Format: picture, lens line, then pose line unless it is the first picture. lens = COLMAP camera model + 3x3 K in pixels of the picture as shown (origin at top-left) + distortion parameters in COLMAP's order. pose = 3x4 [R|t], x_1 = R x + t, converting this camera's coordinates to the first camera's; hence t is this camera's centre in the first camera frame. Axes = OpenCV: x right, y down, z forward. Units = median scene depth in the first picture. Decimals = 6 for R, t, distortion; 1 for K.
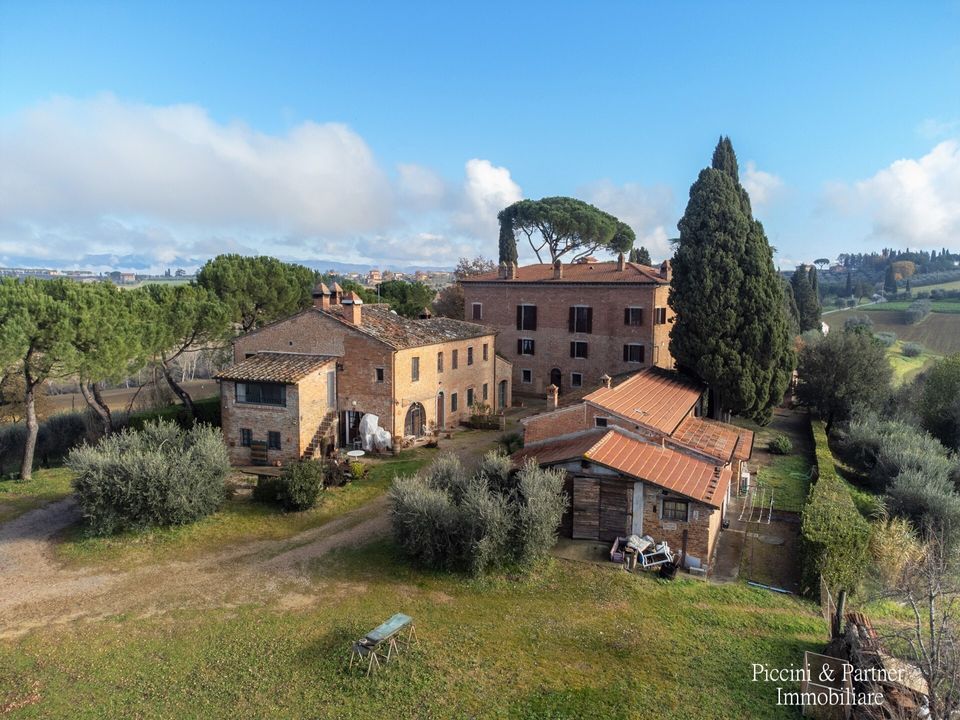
lens RADIAL K [[737.7, 0, 482.4], [0, 737.7, 337.8], [0, 0, 1]] dist [0.055175, -0.104699]
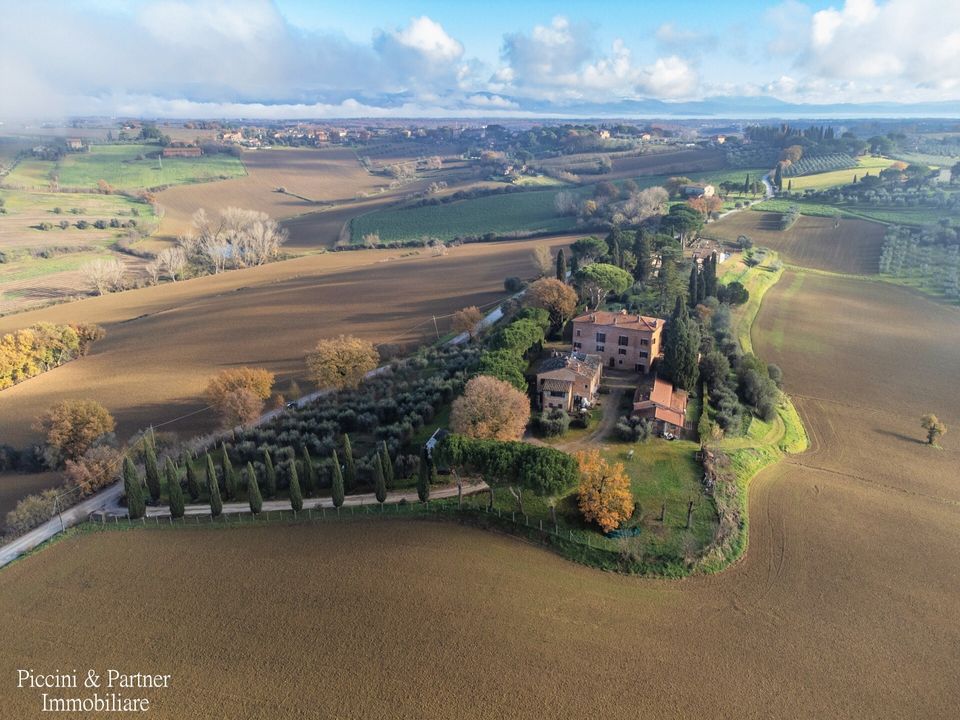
lens RADIAL K [[689.0, 0, 480.0], [0, 689.0, 360.0], [0, 0, 1]] dist [-0.002756, 0.011547]
pose [[0.995485, -0.043793, 0.084211, -0.942872], [0.021561, 0.968343, 0.248690, -0.930245], [-0.092436, -0.245751, 0.964915, -2.175161]]
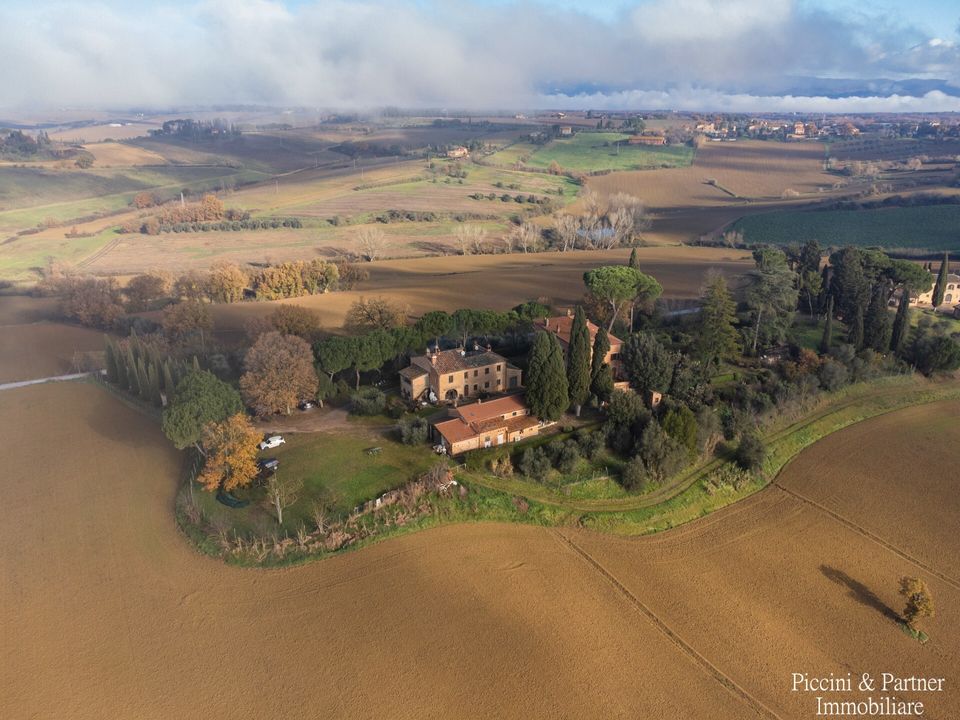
lens RADIAL K [[689.0, 0, 480.0], [0, 689.0, 360.0], [0, 0, 1]] dist [-0.002756, 0.011547]
pose [[0.827155, 0.184915, -0.530680, 1.687556], [-0.044552, 0.962919, 0.266086, -0.894064], [0.560205, -0.196451, 0.804722, -1.396480]]
